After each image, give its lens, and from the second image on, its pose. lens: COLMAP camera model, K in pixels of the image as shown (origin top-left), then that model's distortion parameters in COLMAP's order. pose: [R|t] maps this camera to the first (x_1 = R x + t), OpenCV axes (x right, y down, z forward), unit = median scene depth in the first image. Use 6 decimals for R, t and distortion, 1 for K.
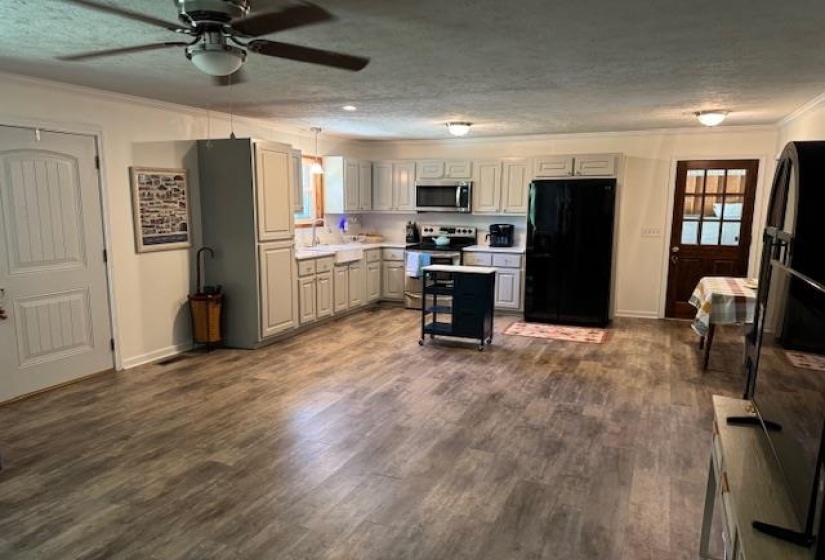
lens RADIAL K [[576.6, 0, 412.4], [0, 576.6, 292.9], [0, 0, 1]] dist [0.050581, -0.073707]
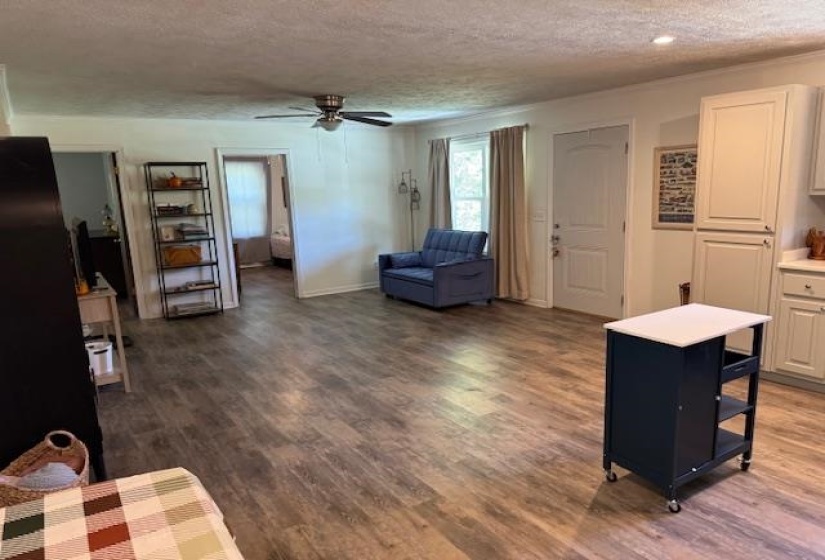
lens RADIAL K [[576.6, 0, 412.4], [0, 576.6, 292.9], [0, 0, 1]] dist [0.050581, -0.073707]
pose [[-0.551867, 0.166222, -0.817198, 0.679583], [-0.109259, 0.957075, 0.268458, -0.195575], [0.826744, 0.237439, -0.510017, 1.219847]]
